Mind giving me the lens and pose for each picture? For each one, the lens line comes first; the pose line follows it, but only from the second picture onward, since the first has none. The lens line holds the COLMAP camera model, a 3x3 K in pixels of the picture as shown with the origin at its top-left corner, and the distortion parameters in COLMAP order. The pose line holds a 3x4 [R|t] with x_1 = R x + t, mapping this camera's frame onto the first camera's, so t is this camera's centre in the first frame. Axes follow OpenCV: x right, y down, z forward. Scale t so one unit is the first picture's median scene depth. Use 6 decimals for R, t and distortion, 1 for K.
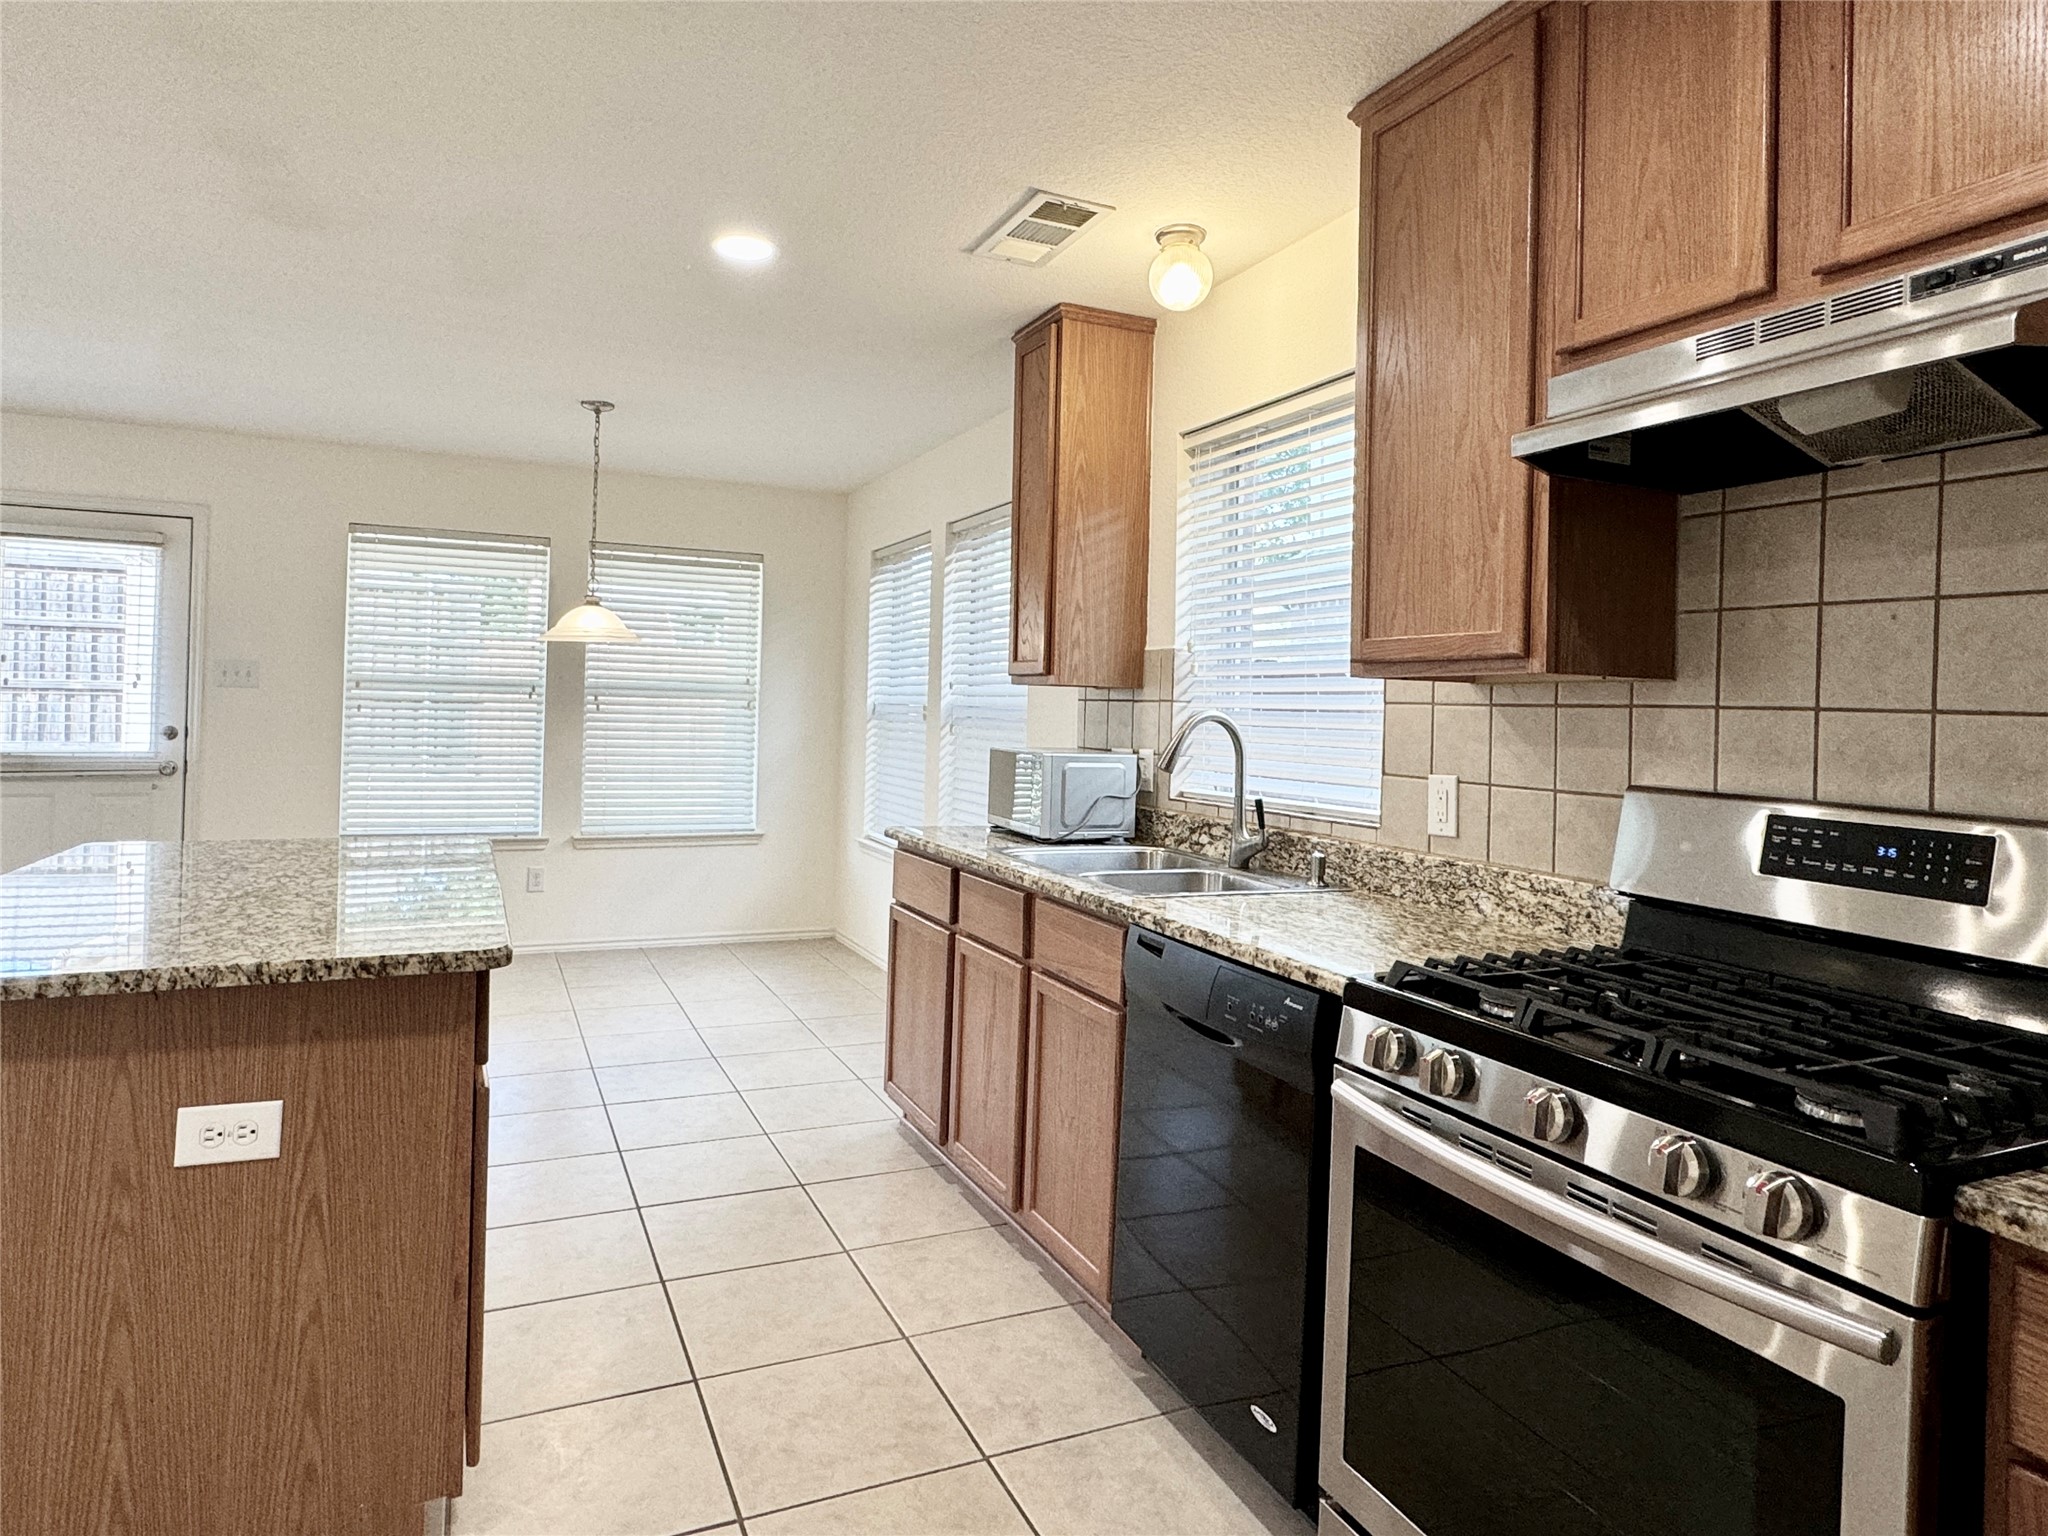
lens RADIAL K [[1218.8, 0, 1016.5], [0, 1218.8, 701.5], [0, 0, 1]] dist [0.003915, -0.000380]
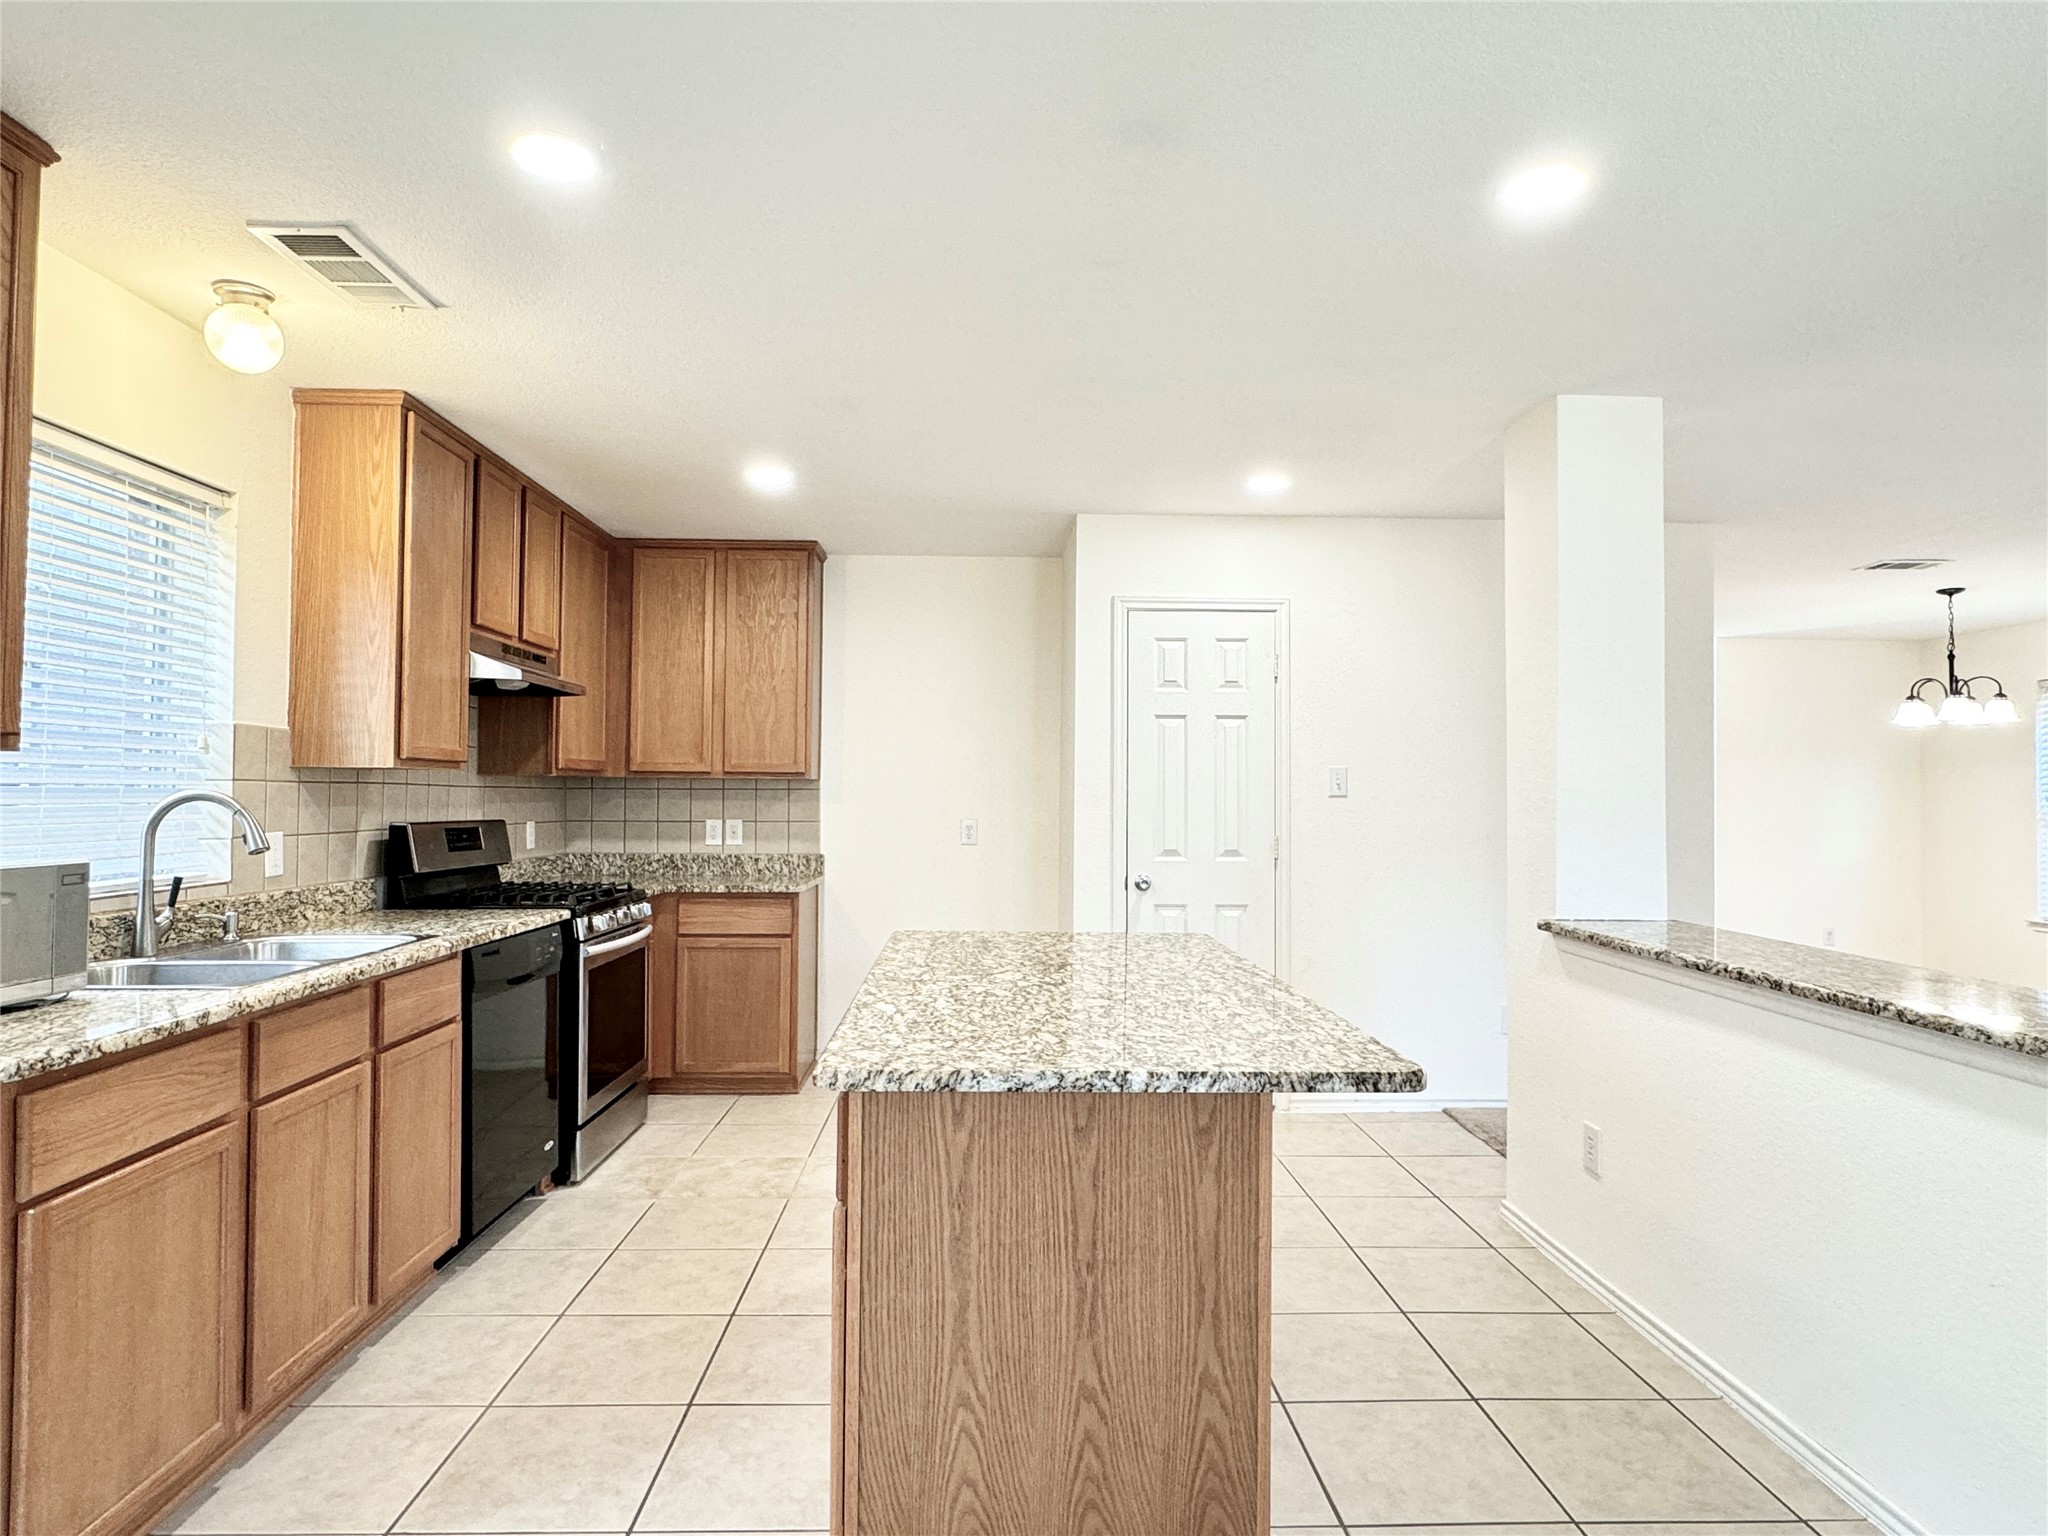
lens RADIAL K [[1153.2, 0, 1033.3], [0, 1153.2, 762.3], [0, 0, 1]] dist [-0.001794, -0.002278]
pose [[-0.928418, -0.028879, 0.370413, -0.908880], [-0.041053, 0.998844, -0.025023, -0.020735], [-0.369262, -0.038439, -0.928530, 1.855598]]
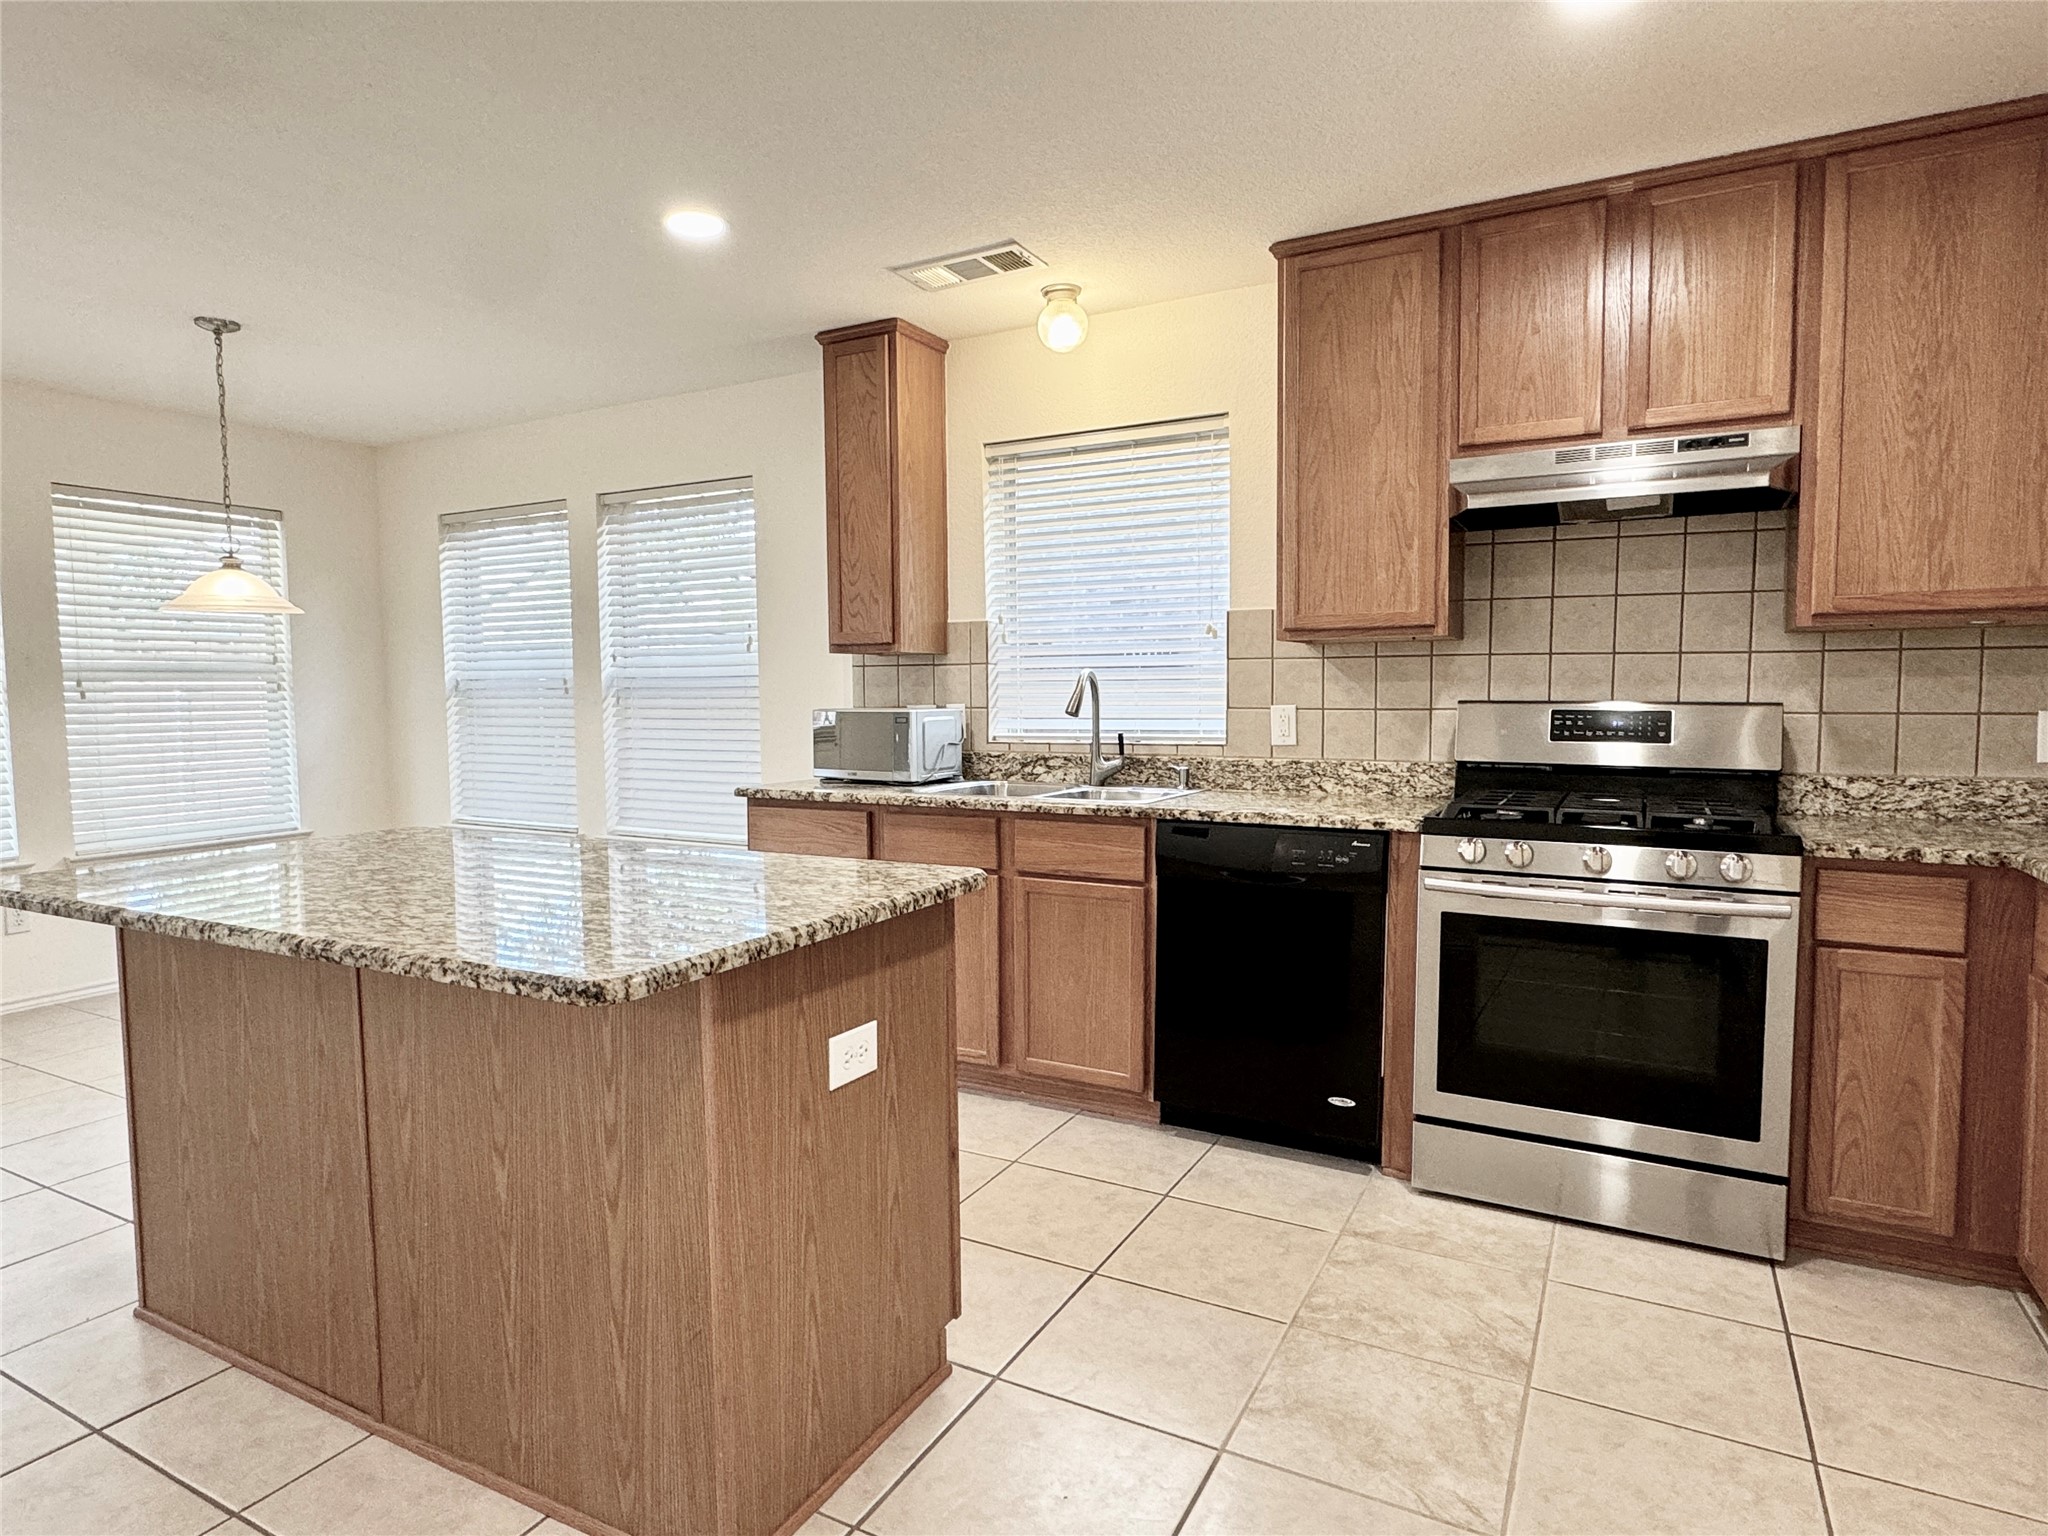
lens RADIAL K [[1153.2, 0, 1033.8], [0, 1153.2, 768.2], [0, 0, 1]] dist [-0.001794, -0.002278]
pose [[0.792945, -0.075964, 0.604540, -0.750378], [0.025649, 0.995480, 0.091445, -0.000825], [-0.608754, -0.057006, 0.791309, 0.050428]]
